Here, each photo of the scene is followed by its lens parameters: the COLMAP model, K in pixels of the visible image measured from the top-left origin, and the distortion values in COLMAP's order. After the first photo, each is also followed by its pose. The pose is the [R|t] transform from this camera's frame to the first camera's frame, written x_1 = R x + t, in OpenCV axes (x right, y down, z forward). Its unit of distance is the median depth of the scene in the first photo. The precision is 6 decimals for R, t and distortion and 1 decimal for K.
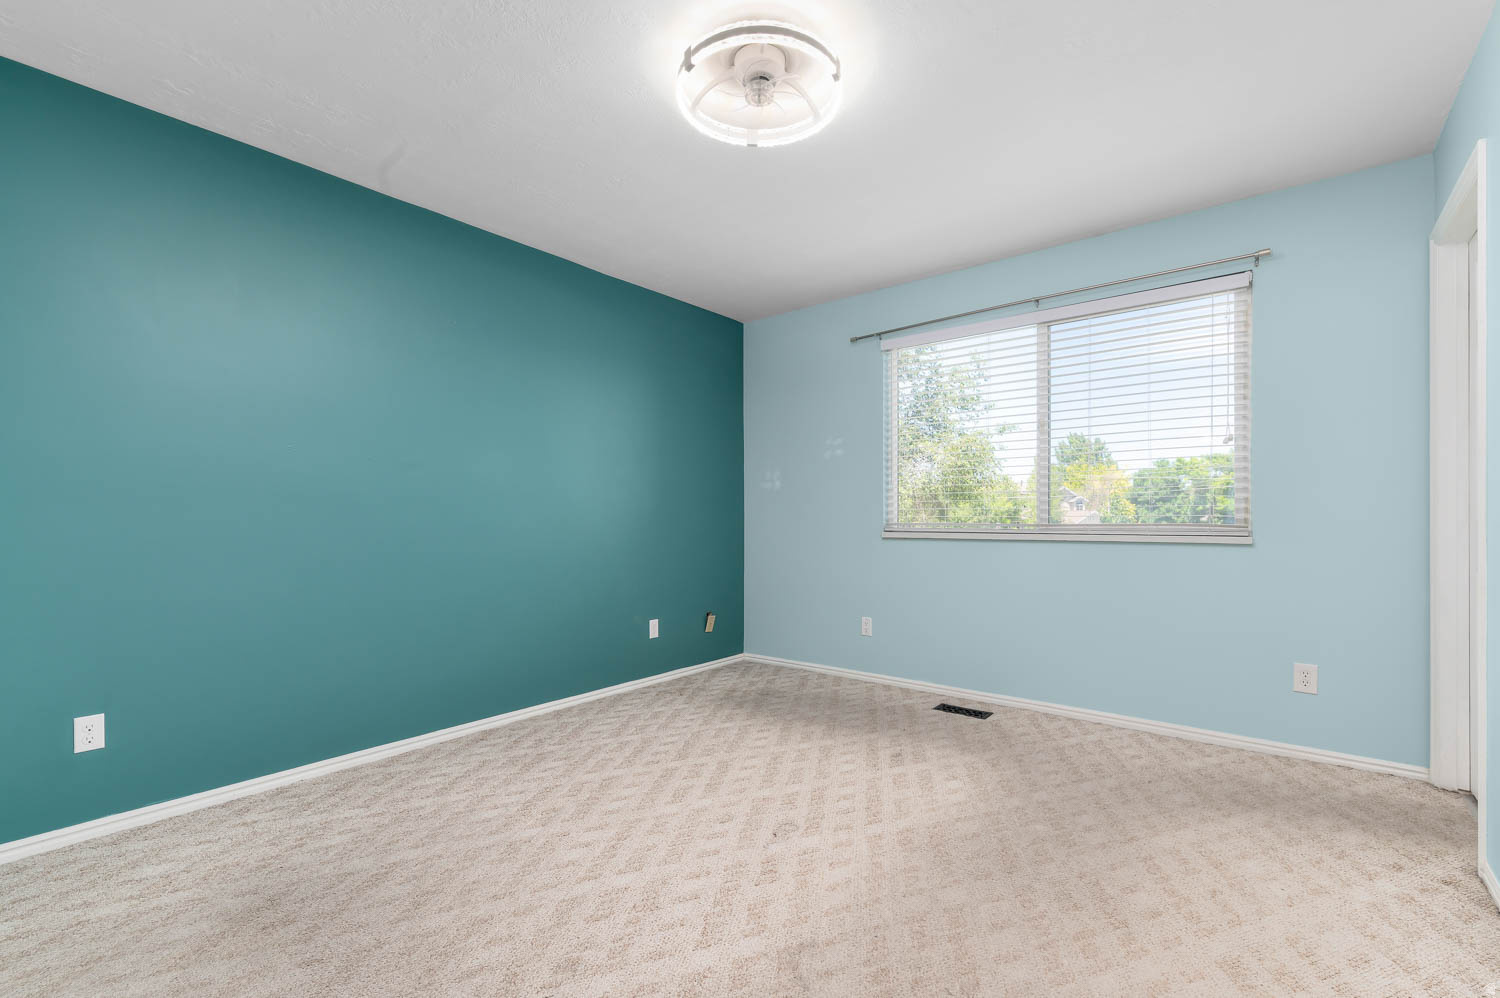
lens RADIAL K [[651.7, 0, 749.2], [0, 651.7, 500.6], [0, 0, 1]] dist [0.000838, 0.000511]
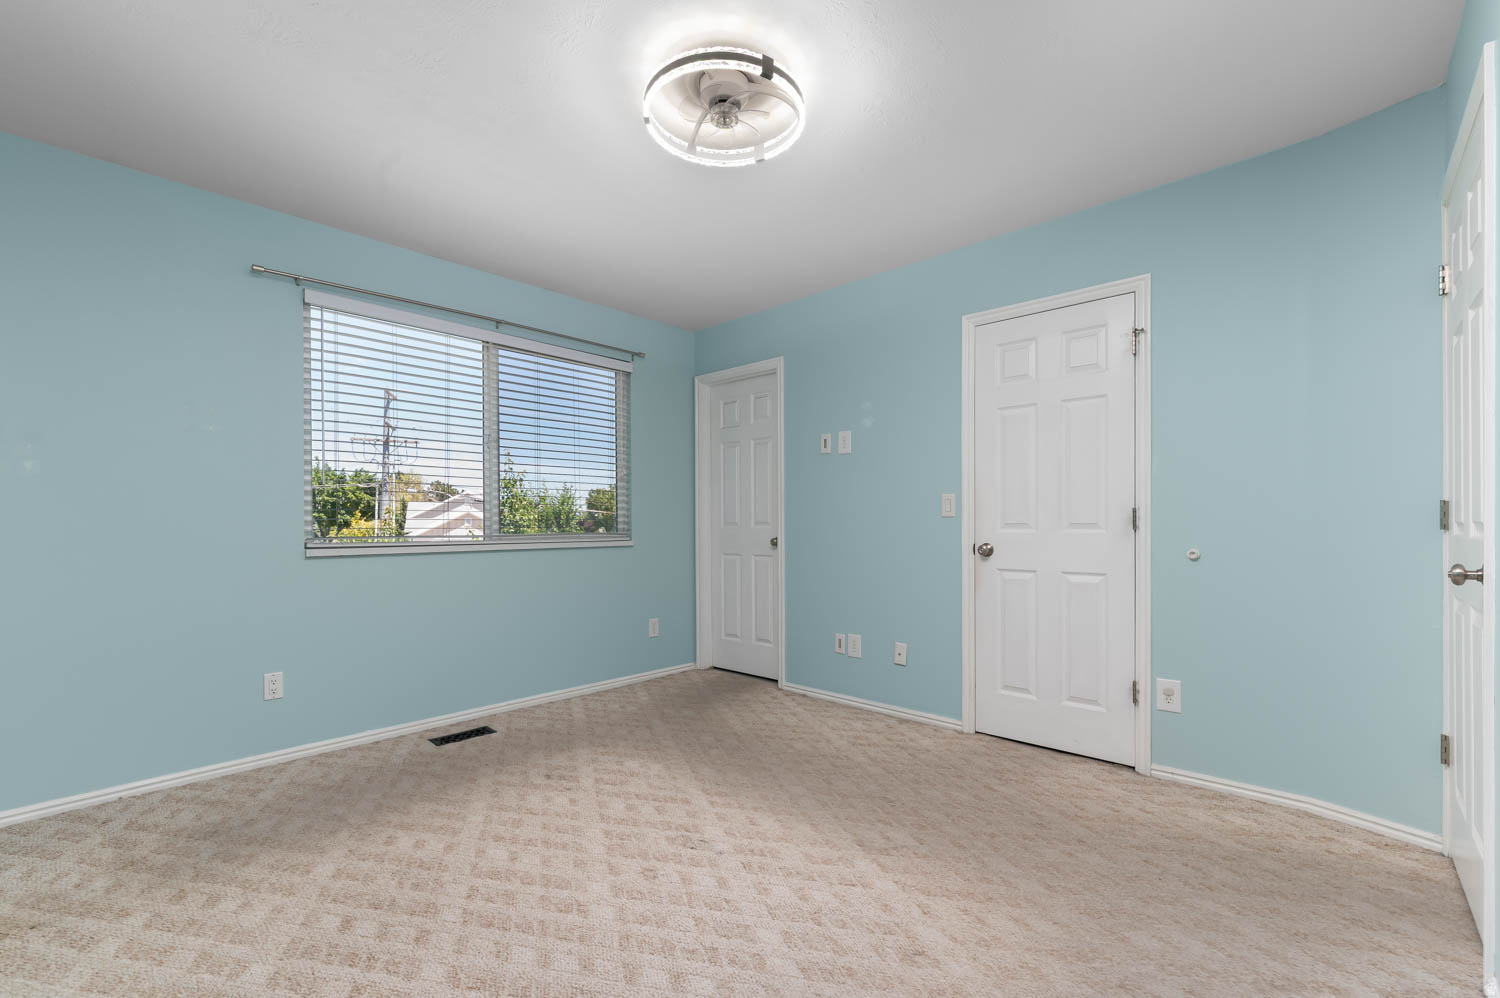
lens RADIAL K [[651.7, 0, 762.0], [0, 651.7, 513.9], [0, 0, 1]] dist [0.000838, 0.000511]
pose [[0.047904, 0.017500, 0.998699, -0.655548], [-0.018970, 0.999682, -0.016607, 0.012654], [-0.998672, -0.018150, 0.048220, 0.586809]]
